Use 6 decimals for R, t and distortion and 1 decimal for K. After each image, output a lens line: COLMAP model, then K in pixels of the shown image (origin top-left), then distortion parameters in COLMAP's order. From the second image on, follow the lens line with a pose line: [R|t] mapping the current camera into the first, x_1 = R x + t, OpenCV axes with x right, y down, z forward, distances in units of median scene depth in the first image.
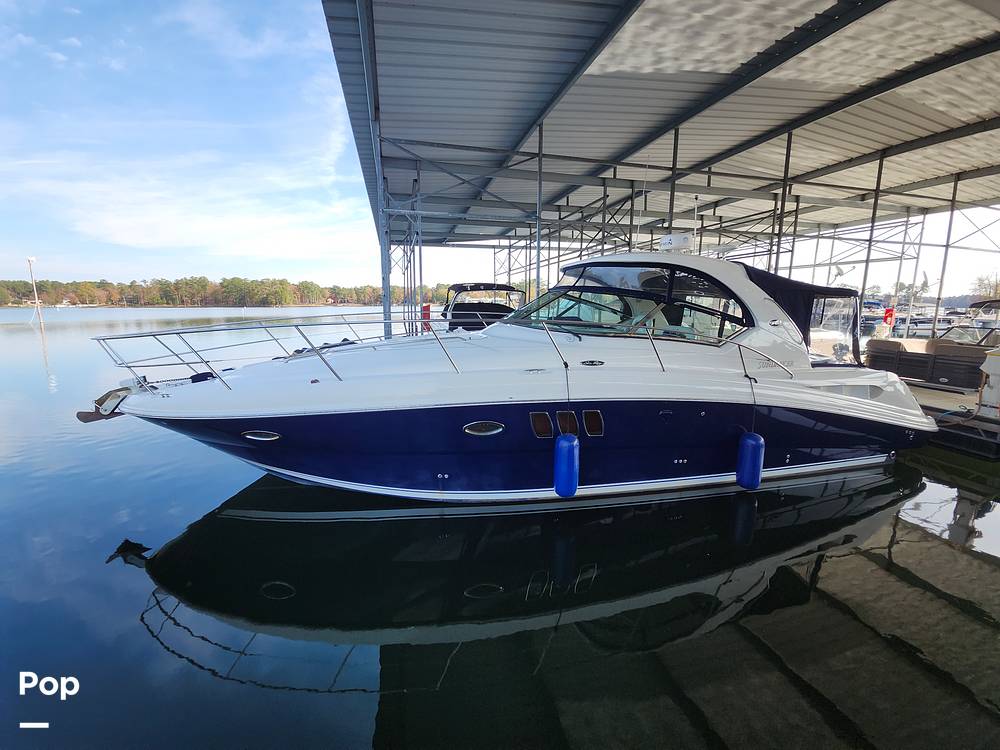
lens RADIAL K [[402.3, 0, 492.8], [0, 402.3, 372.8], [0, 0, 1]] dist [-0.017864, -0.000516]
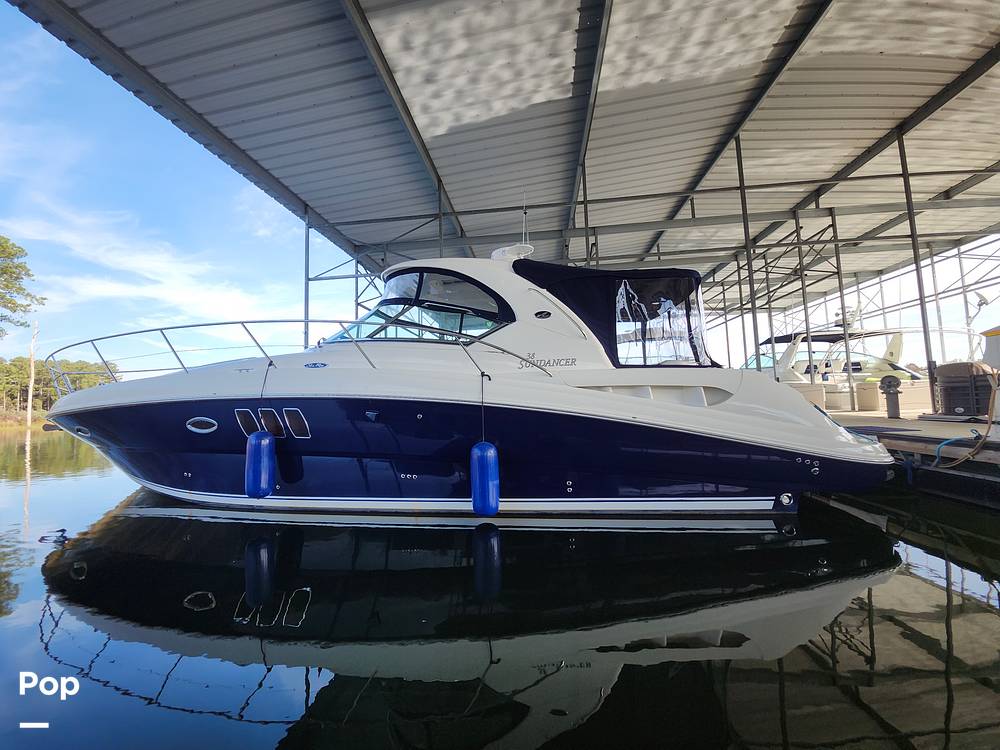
lens RADIAL K [[402.3, 0, 492.8], [0, 402.3, 372.8], [0, 0, 1]] dist [-0.017864, -0.000516]
pose [[0.933762, -0.060160, -0.352802, 0.644102], [-0.024317, 0.972828, -0.230247, 0.134848], [0.357067, 0.223575, 0.906927, 0.162005]]
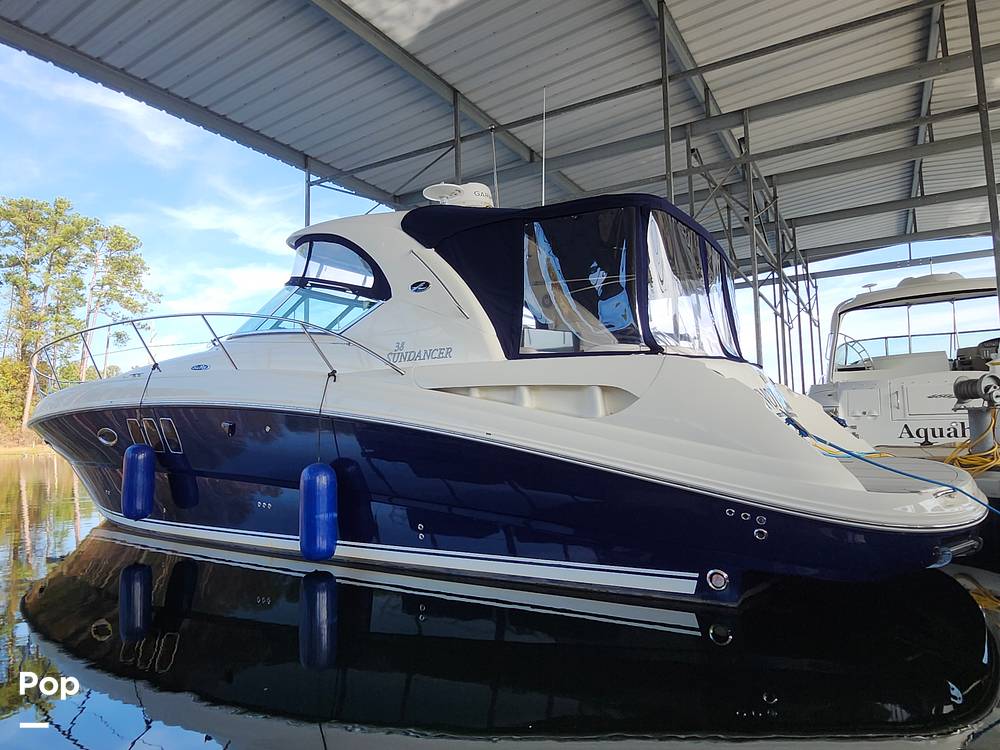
lens RADIAL K [[650.3, 0, 500.0], [0, 650.3, 375.0], [0, 0, 1]] dist [-0.022468, 0.000984]
pose [[0.713425, -0.076650, -0.696526, 1.033907], [-0.091071, 0.975426, -0.200623, 0.128999], [0.694788, 0.206563, 0.688913, 0.324754]]
